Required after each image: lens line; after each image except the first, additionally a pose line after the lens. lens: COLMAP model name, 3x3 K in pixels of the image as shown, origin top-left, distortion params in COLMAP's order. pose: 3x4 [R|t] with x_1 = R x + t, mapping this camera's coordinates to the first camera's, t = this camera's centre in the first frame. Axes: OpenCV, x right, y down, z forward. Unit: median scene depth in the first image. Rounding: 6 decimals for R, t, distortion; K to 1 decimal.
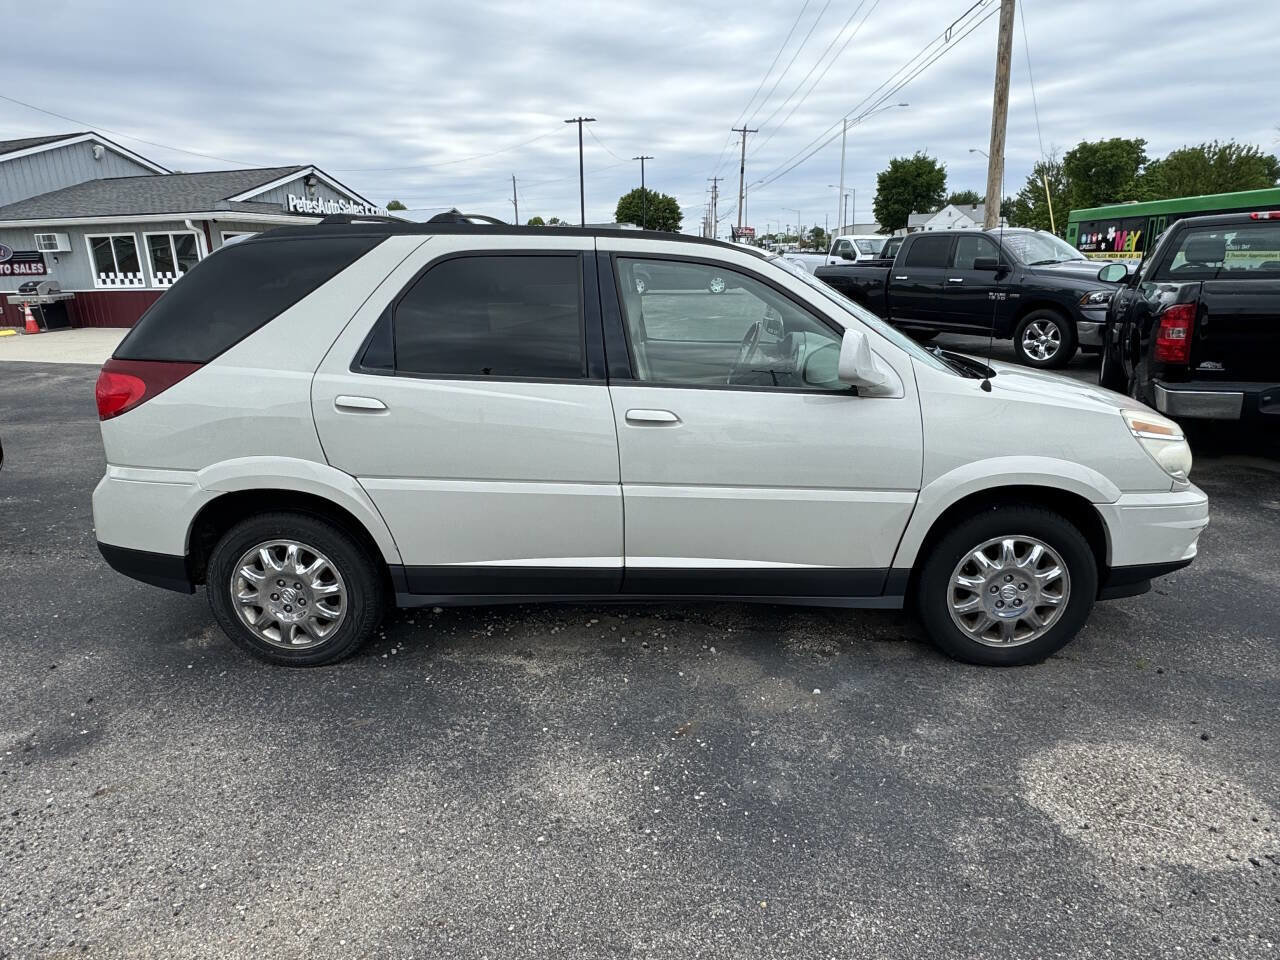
lens RADIAL K [[769.0, 0, 630.4], [0, 769.0, 483.6], [0, 0, 1]] dist [0.004387, -0.001495]
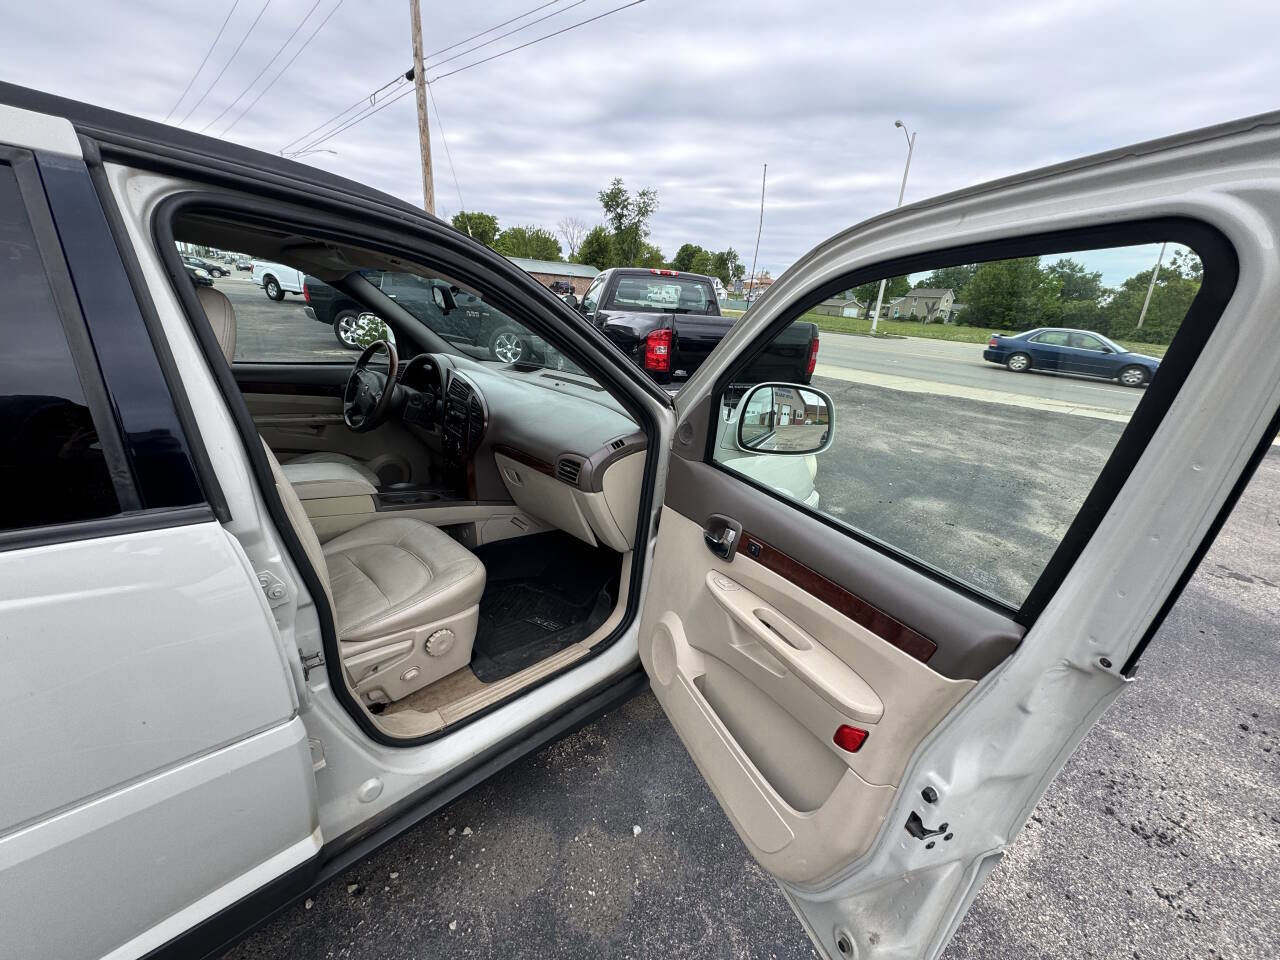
lens RADIAL K [[512.2, 0, 640.0], [0, 512.2, 480.0], [0, 0, 1]] dist [-0.002098, -0.000072]
pose [[0.675939, -0.178833, 0.714931, -0.031615], [0.117792, 0.983856, 0.134734, -0.072586], [-0.727483, -0.006859, 0.686091, 0.300580]]
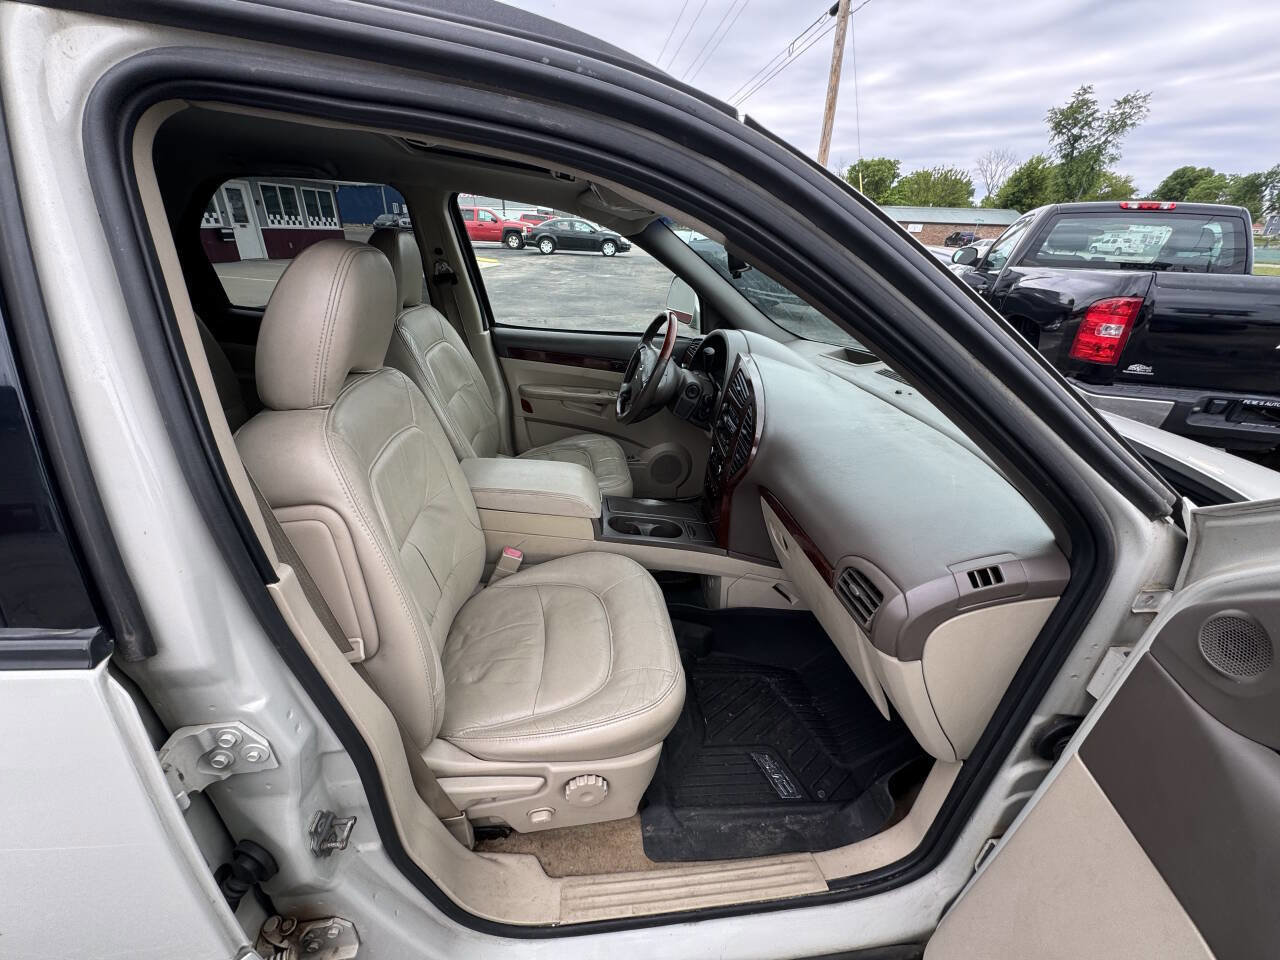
lens RADIAL K [[512.2, 0, 640.0], [0, 512.2, 480.0], [0, 0, 1]] dist [-0.002098, -0.000072]
pose [[0.985395, -0.020860, 0.169001, 0.047374], [-0.008301, 0.985404, 0.170027, -0.095660], [-0.170081, -0.168946, 0.970840, 0.384970]]
